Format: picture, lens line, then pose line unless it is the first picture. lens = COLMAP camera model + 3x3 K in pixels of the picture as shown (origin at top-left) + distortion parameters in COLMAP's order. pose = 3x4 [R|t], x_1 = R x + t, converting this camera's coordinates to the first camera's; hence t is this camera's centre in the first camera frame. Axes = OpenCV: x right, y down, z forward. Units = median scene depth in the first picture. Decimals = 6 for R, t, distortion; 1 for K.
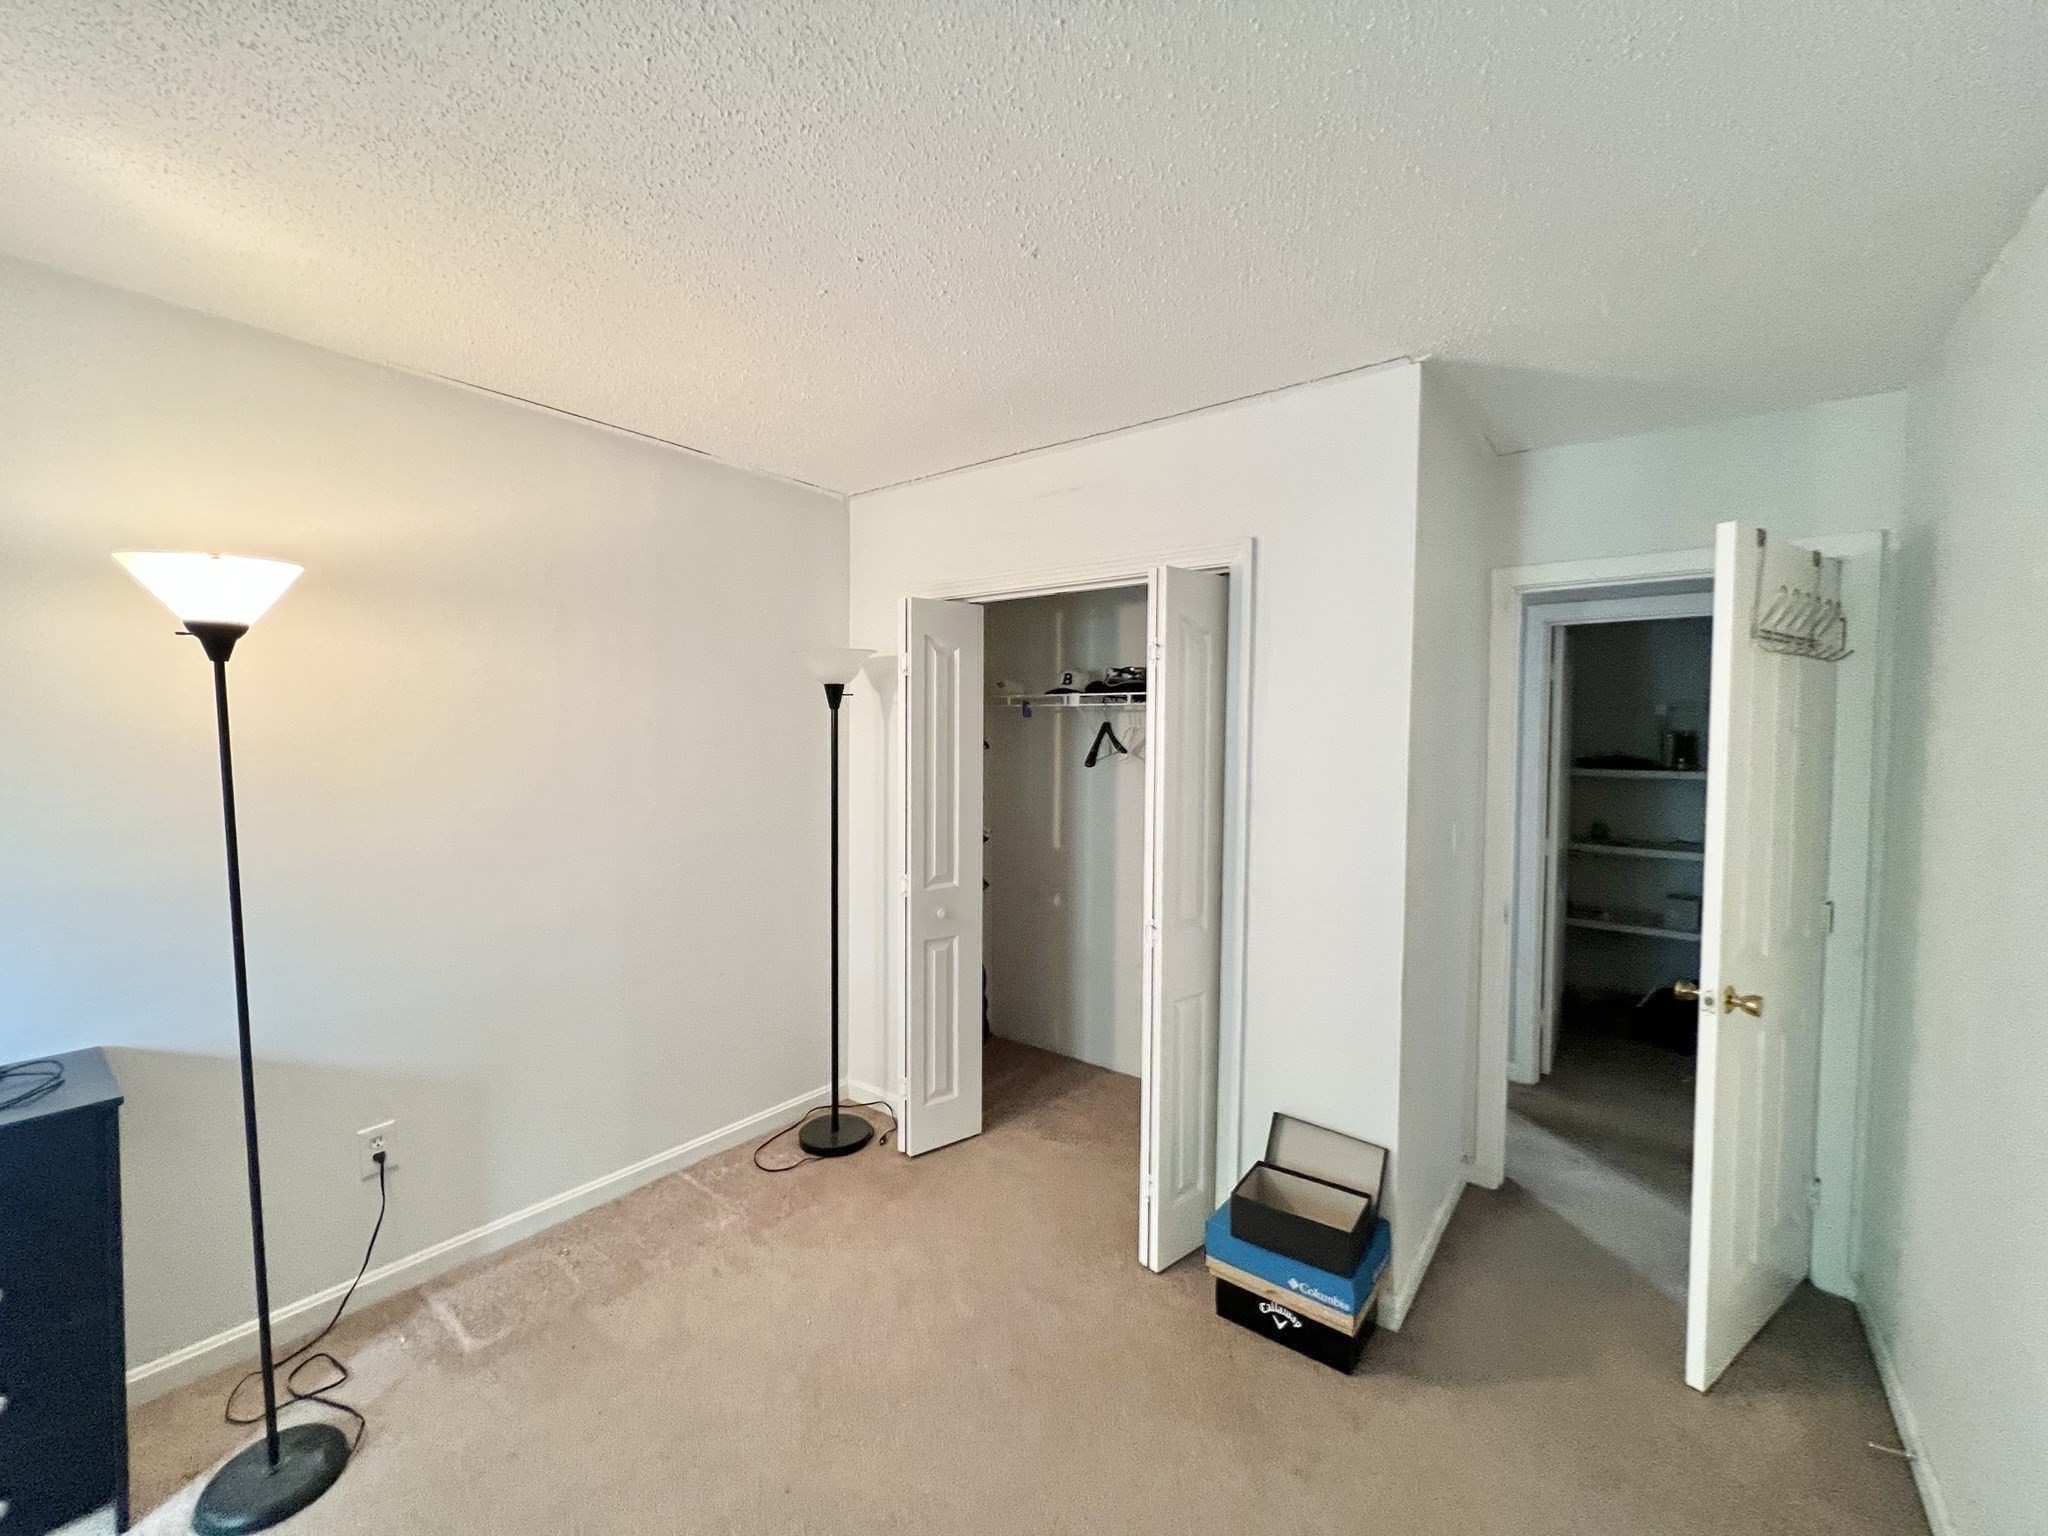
lens RADIAL K [[841.5, 0, 1024.0], [0, 841.5, 768.0], [0, 0, 1]] dist [0.001118, 0.000009]
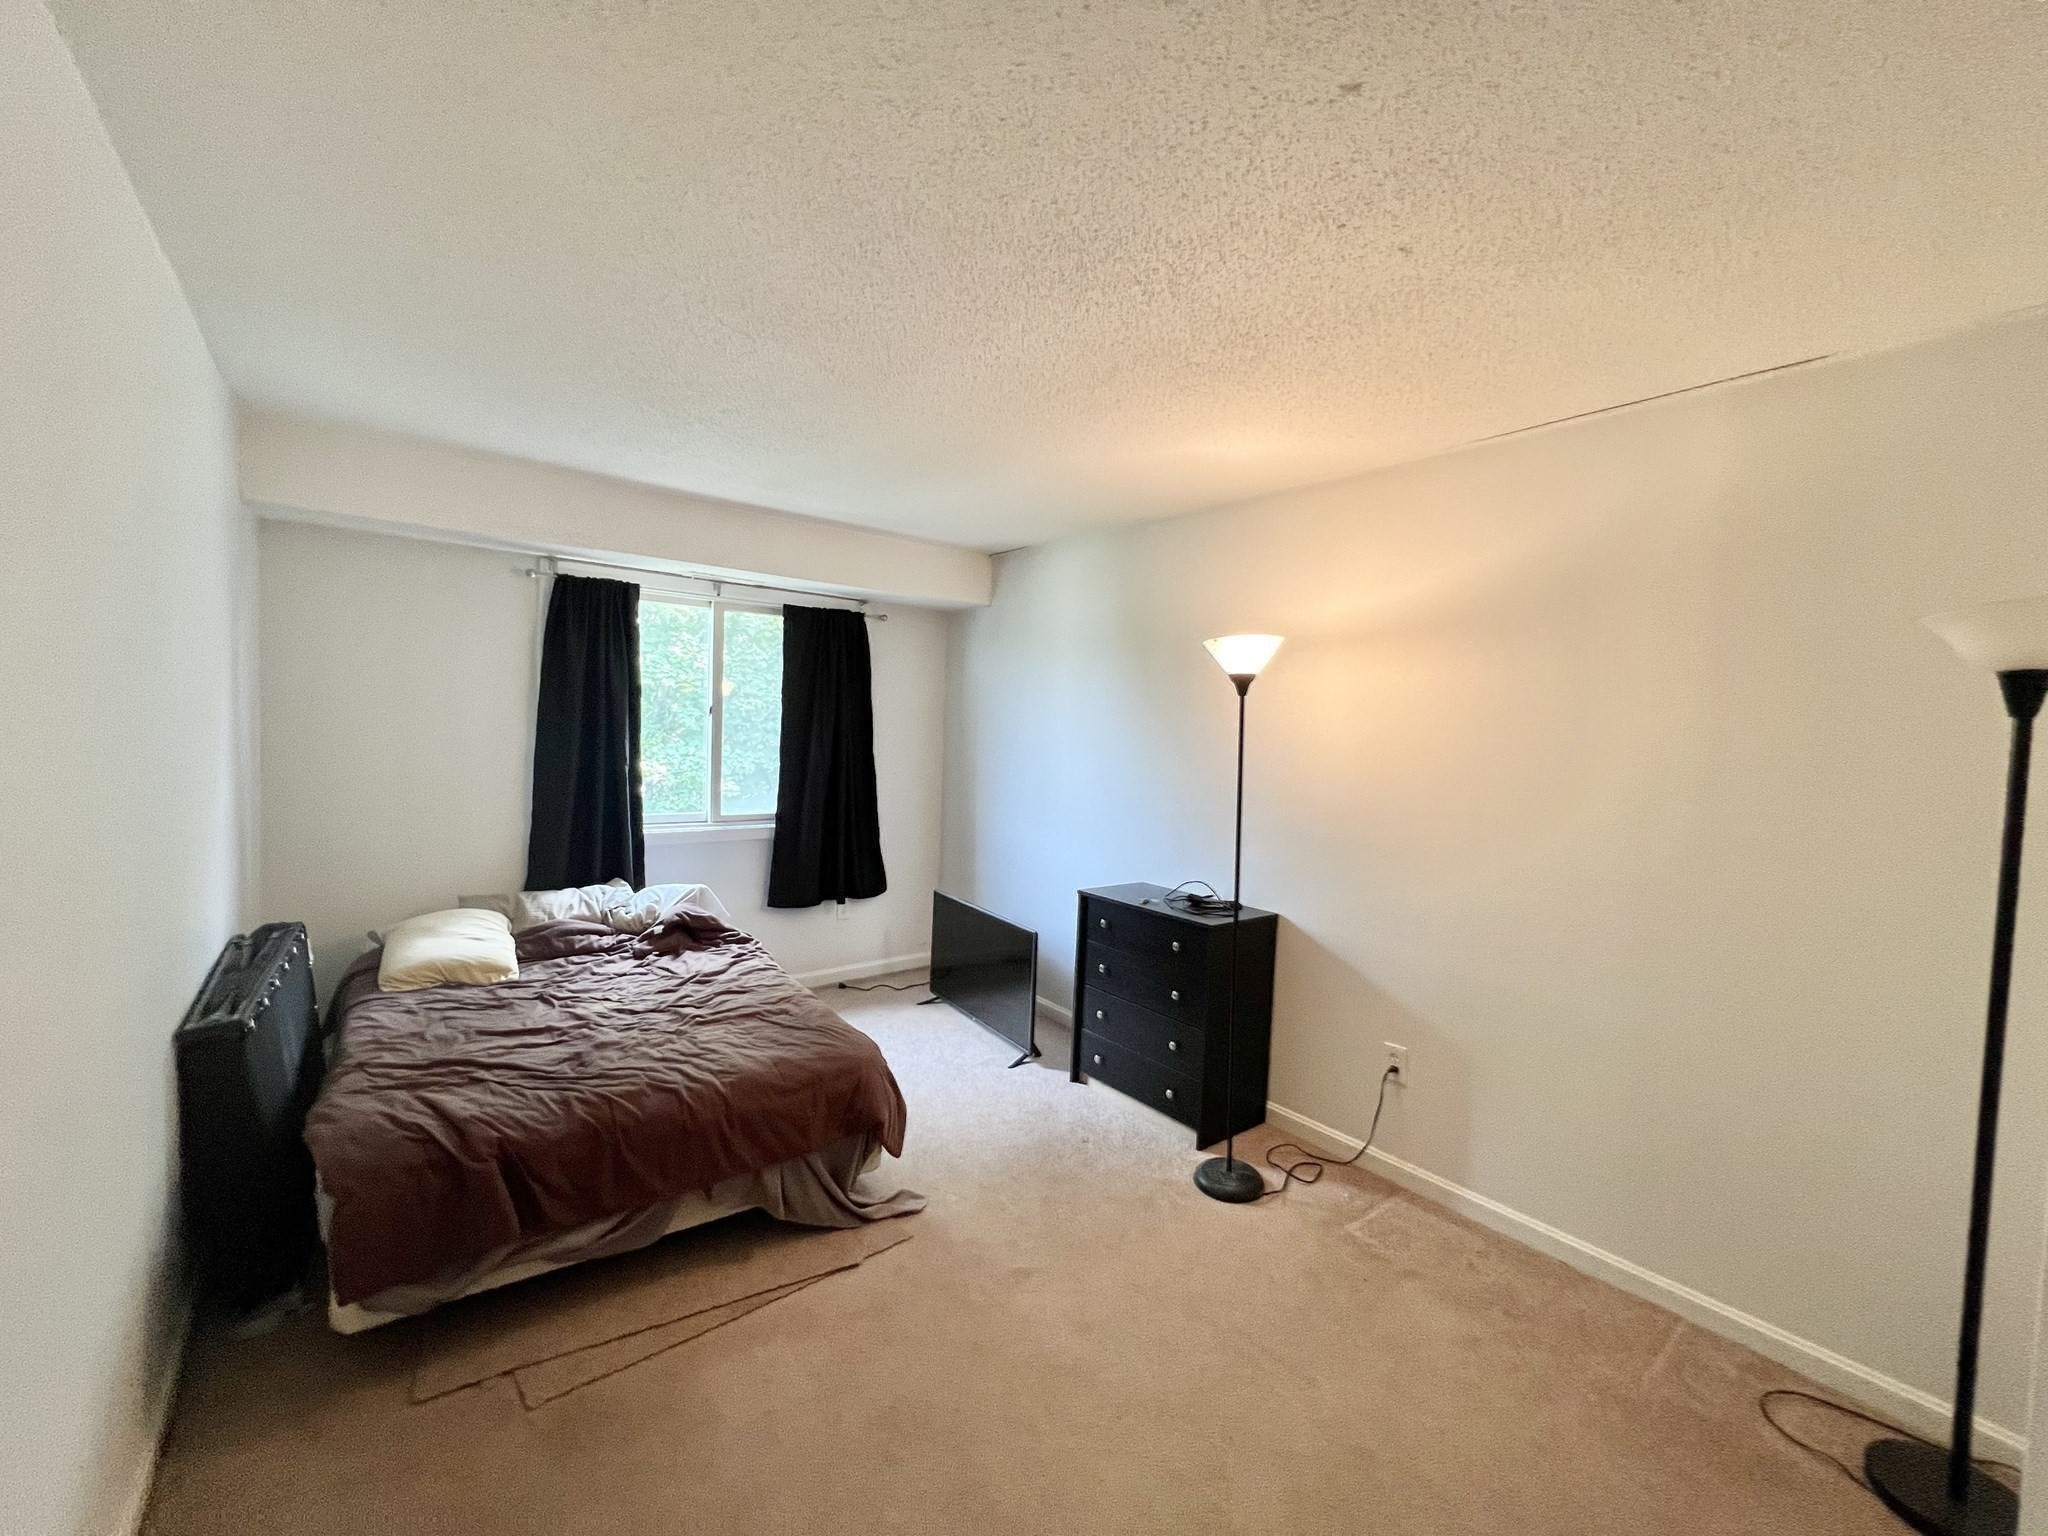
lens RADIAL K [[814.5, 0, 1020.6], [0, 814.5, 762.7], [0, 0, 1]] dist [-0.002483, -0.000213]
pose [[-0.237730, 0.035896, -0.970668, 0.547360], [-0.071400, 0.995968, 0.054318, -0.034986], [0.968703, 0.082219, -0.234209, 0.667286]]
